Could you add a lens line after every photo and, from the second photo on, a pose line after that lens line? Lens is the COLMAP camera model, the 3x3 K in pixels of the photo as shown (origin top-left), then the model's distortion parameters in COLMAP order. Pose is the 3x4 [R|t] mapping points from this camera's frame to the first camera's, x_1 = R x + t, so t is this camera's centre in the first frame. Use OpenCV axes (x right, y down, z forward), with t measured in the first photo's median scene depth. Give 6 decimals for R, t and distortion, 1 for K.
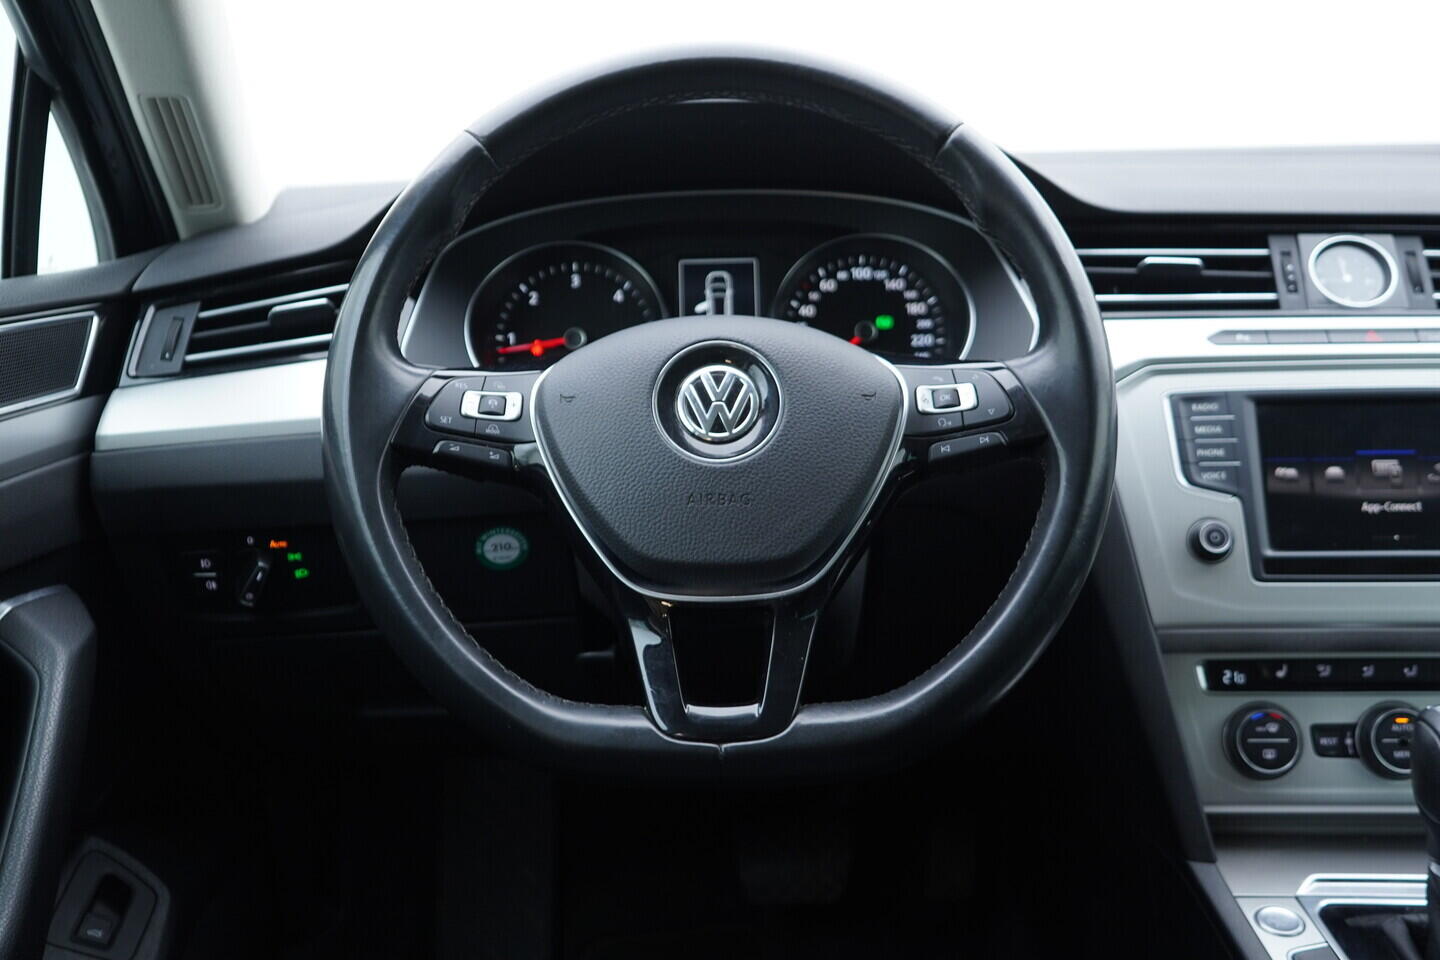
lens RADIAL K [[1478.0, 0, 722.2], [0, 1478.0, 480.8], [0, 0, 1]] dist [-0.006362, 0.000000]
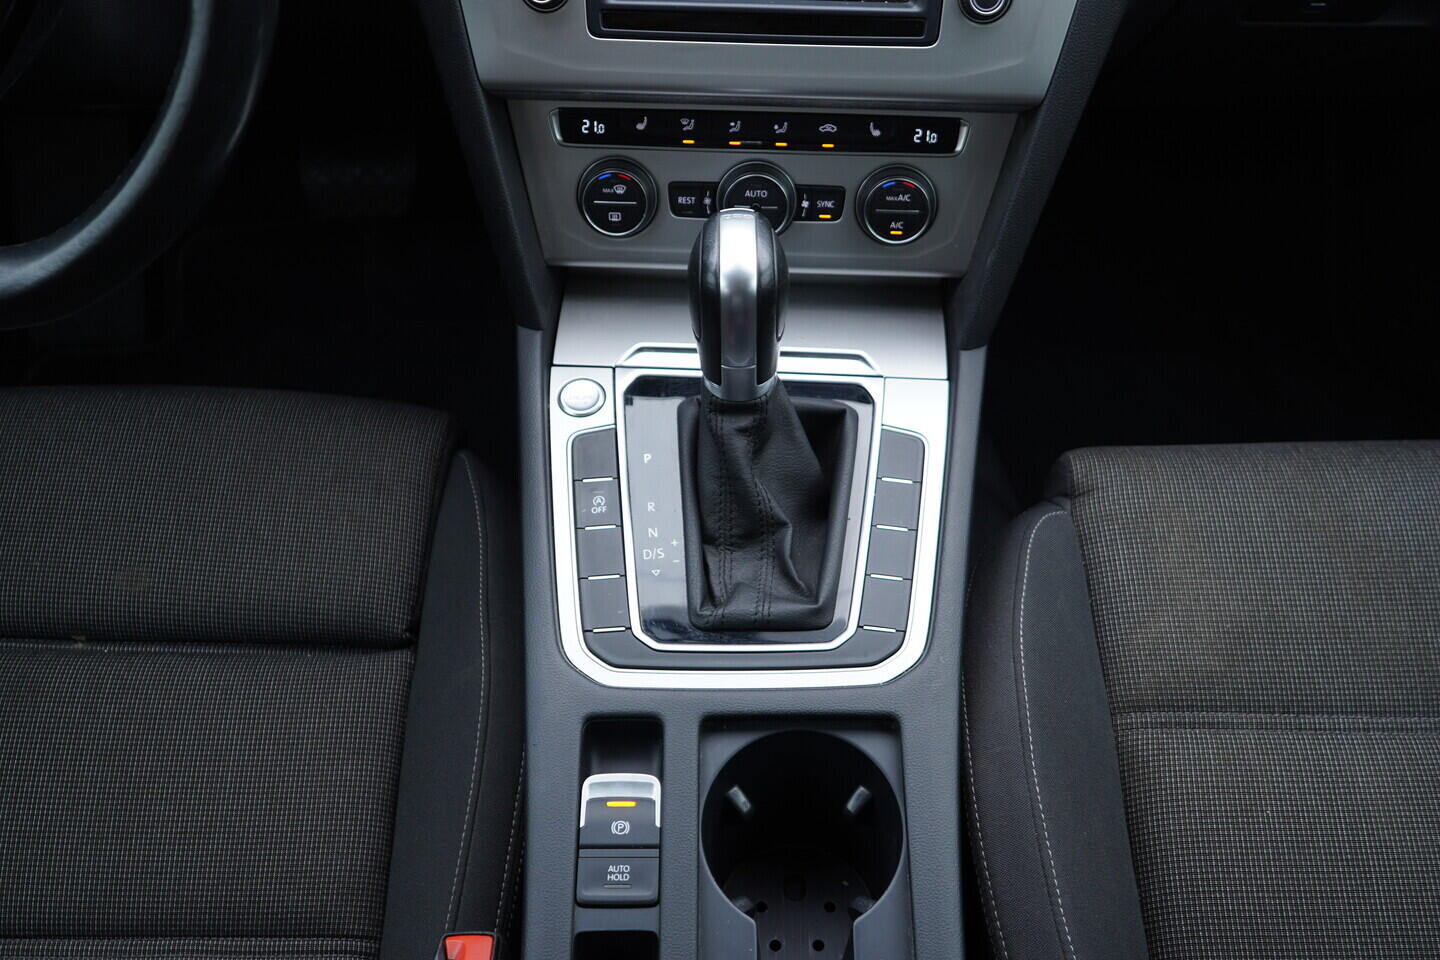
lens RADIAL K [[1478.0, 0, 719.5], [0, 1478.0, 486.9], [0, 0, 1]] dist [-0.006362, 0.000000]
pose [[0.999882, 0.014820, 0.004012, 0.427748], [-0.014375, 0.811801, 0.583757, -0.221000], [0.005394, -0.583746, 0.811918, 0.133949]]
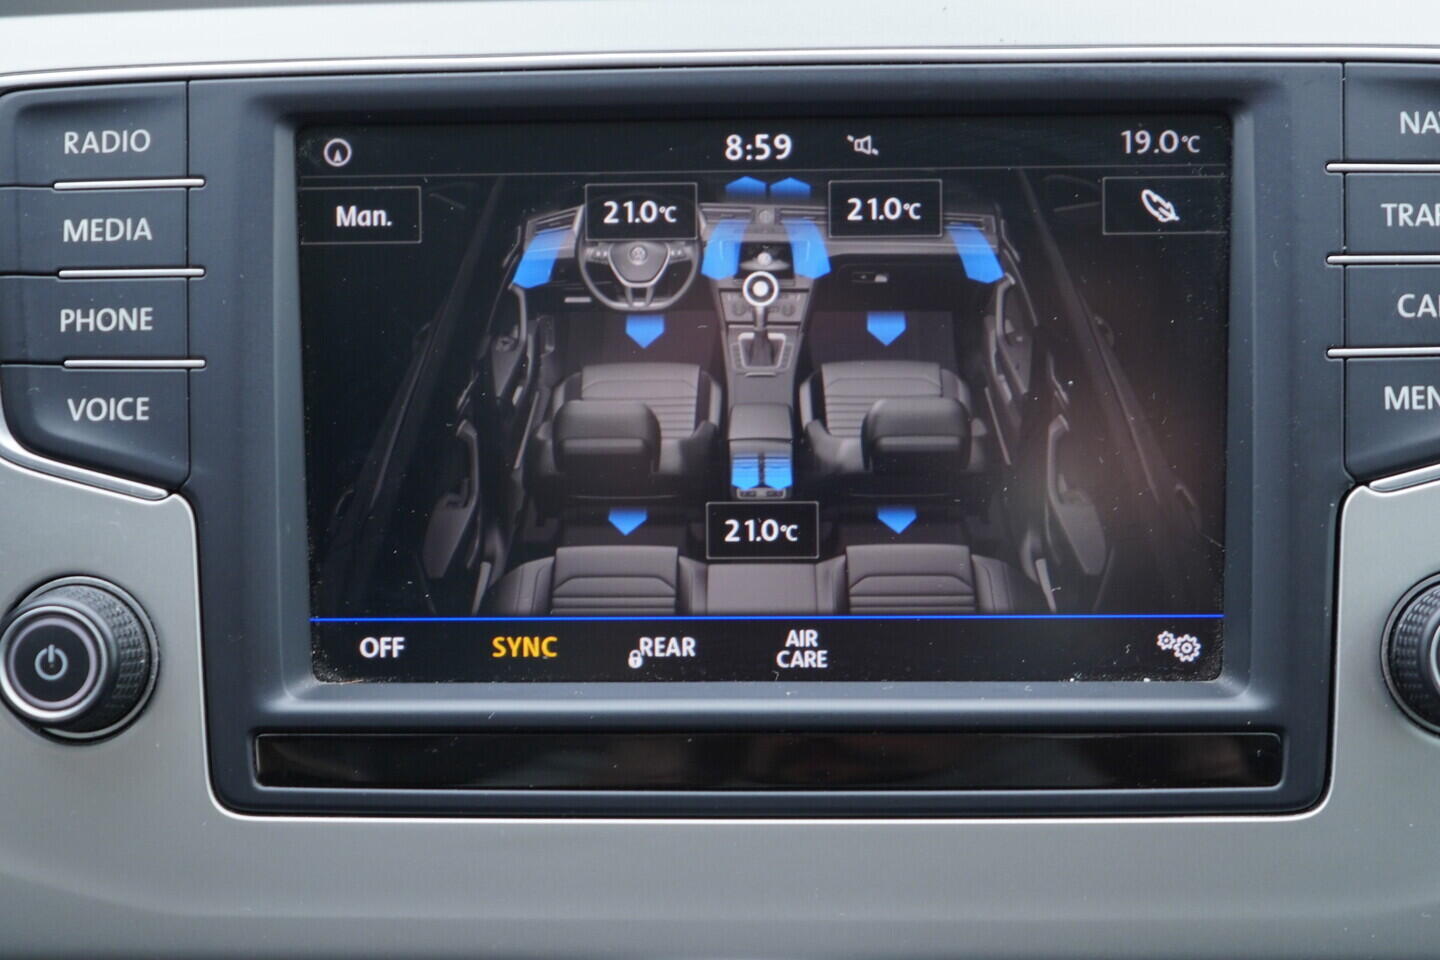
lens RADIAL K [[1478.0, 0, 756.5], [0, 1478.0, 496.9], [0, 0, 1]] dist [-0.006362, 0.000000]
pose [[0.999637, -0.012438, 0.023891, 0.444842], [0.005749, 0.965076, 0.261906, -0.058227], [-0.026314, -0.261674, 0.964798, 0.731722]]
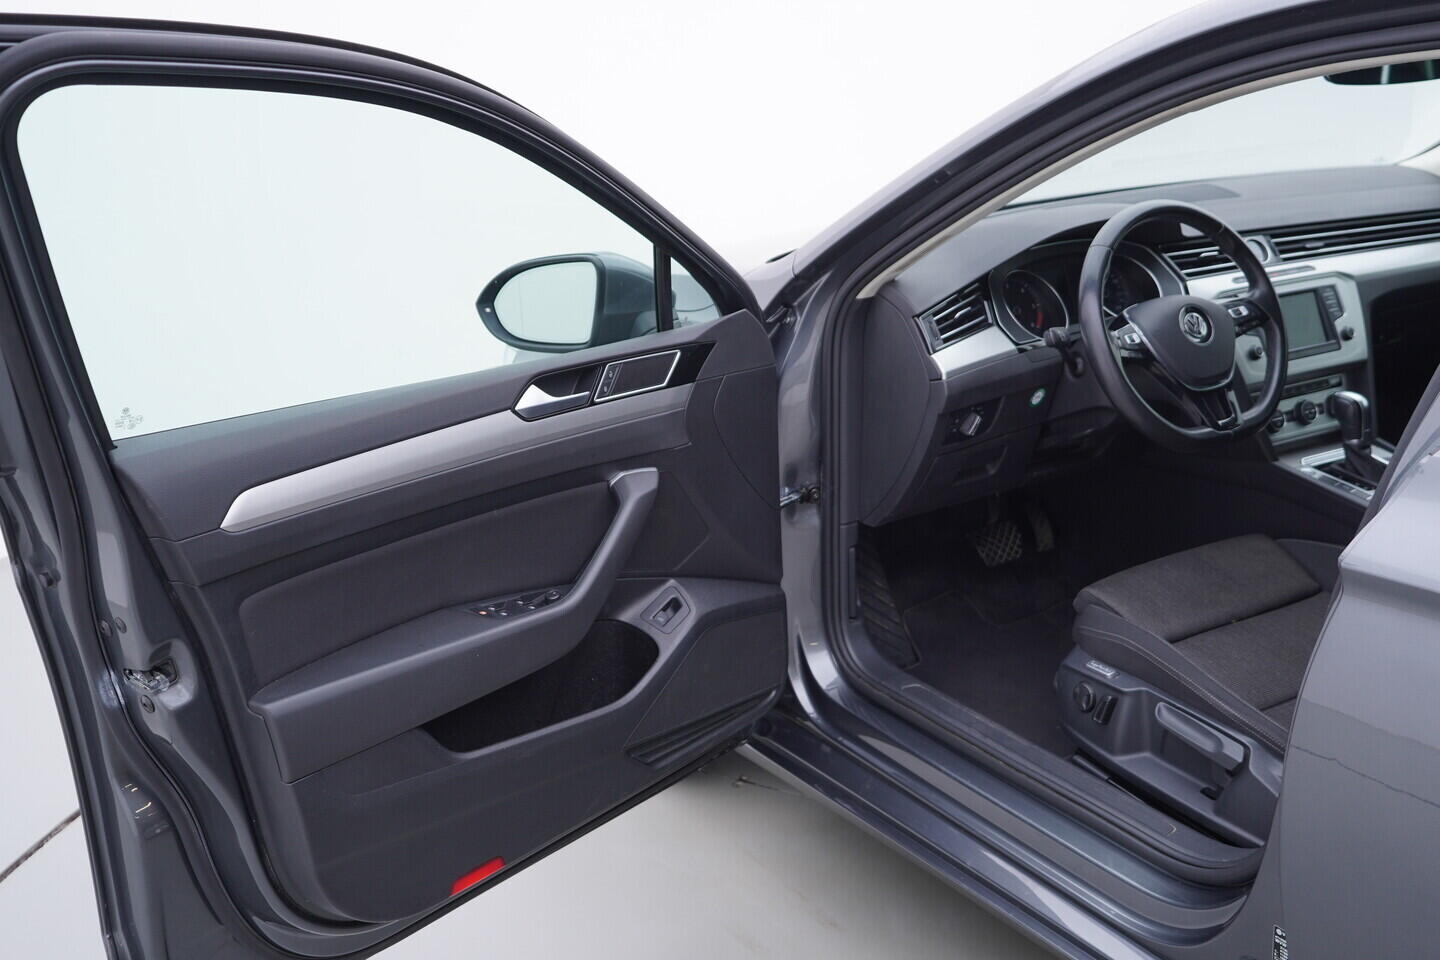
lens RADIAL K [[1478.0, 0, 720.6], [0, 1478.0, 468.2], [0, 0, 1]] dist [-0.006362, 0.000000]
pose [[0.857868, -0.175839, 0.482849, -1.947732], [0.147996, 0.984363, 0.095534, -0.163651], [-0.492098, -0.010496, 0.870477, -0.964888]]
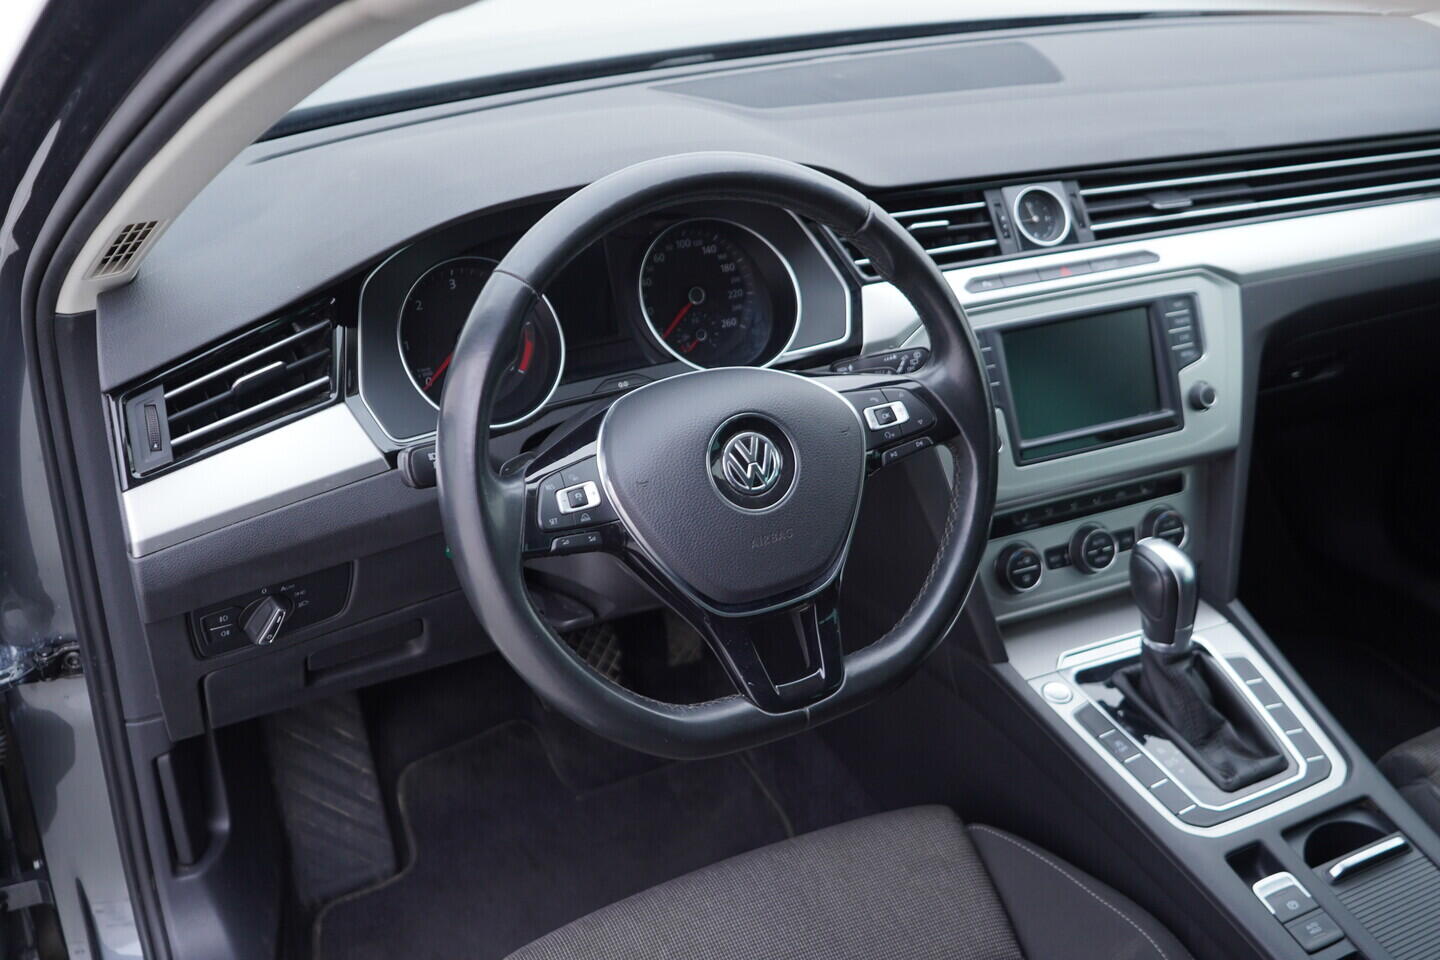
lens RADIAL K [[1478.0, 0, 719.2], [0, 1478.0, 486.0], [0, 0, 1]] dist [-0.006362, 0.000000]
pose [[0.892021, -0.198572, 0.406040, -0.465778], [0.081473, 0.954253, 0.287687, -0.339949], [-0.444591, -0.223542, 0.867391, -0.108082]]
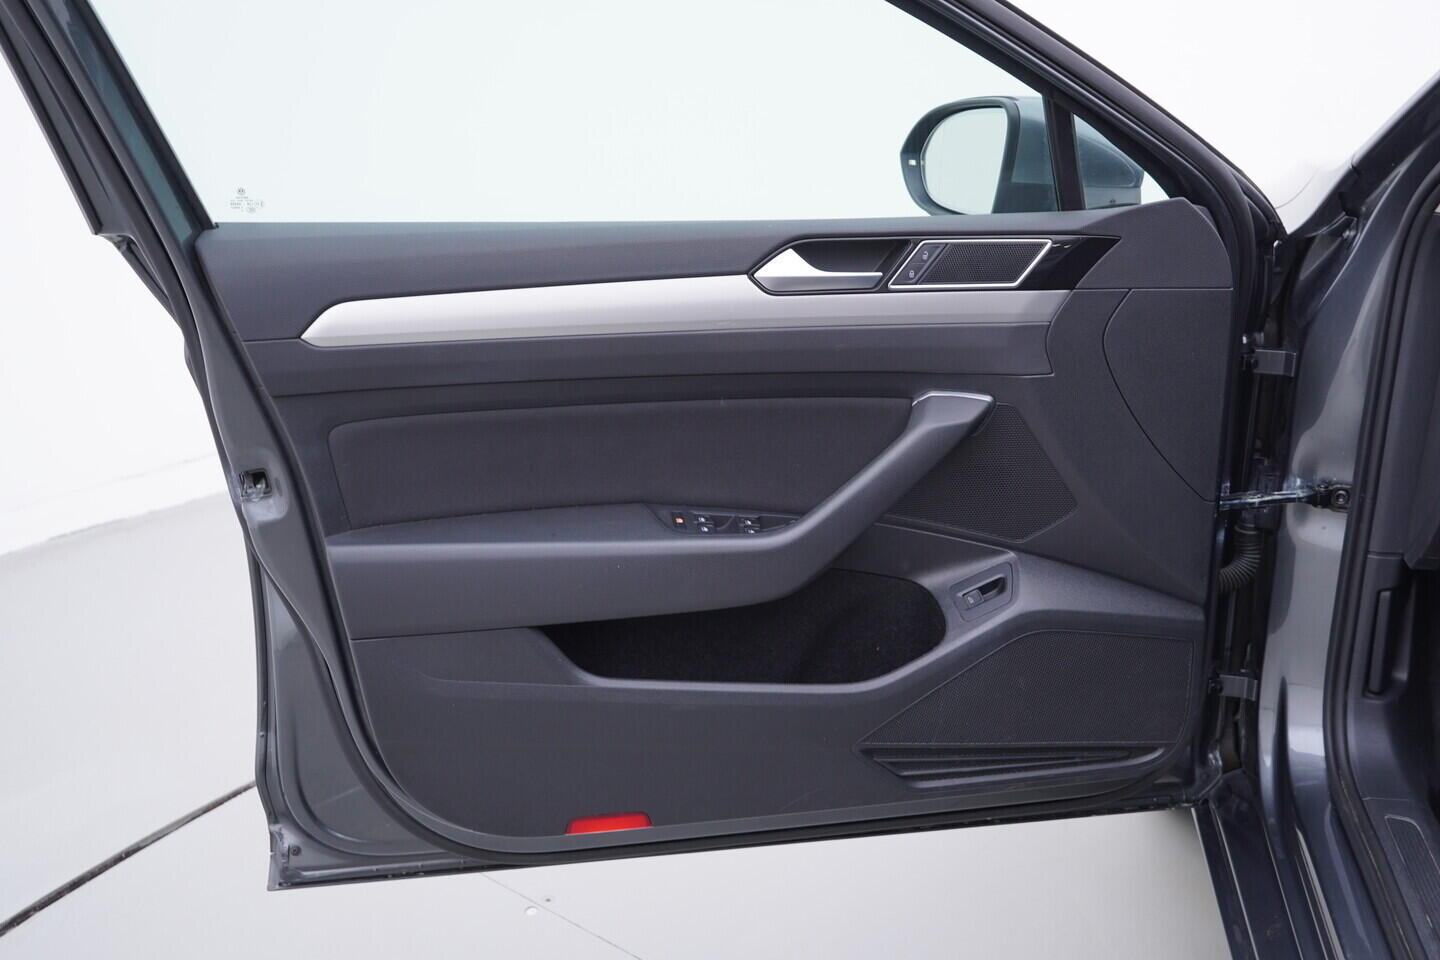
lens RADIAL K [[1478.0, 0, 727.1], [0, 1478.0, 478.1], [0, 0, 1]] dist [-0.006362, 0.000000]
pose [[0.982450, 0.040016, -0.182182, -0.896641], [-0.017120, 0.991939, 0.125557, -0.071895], [0.185738, -0.120234, 0.975215, -0.604211]]
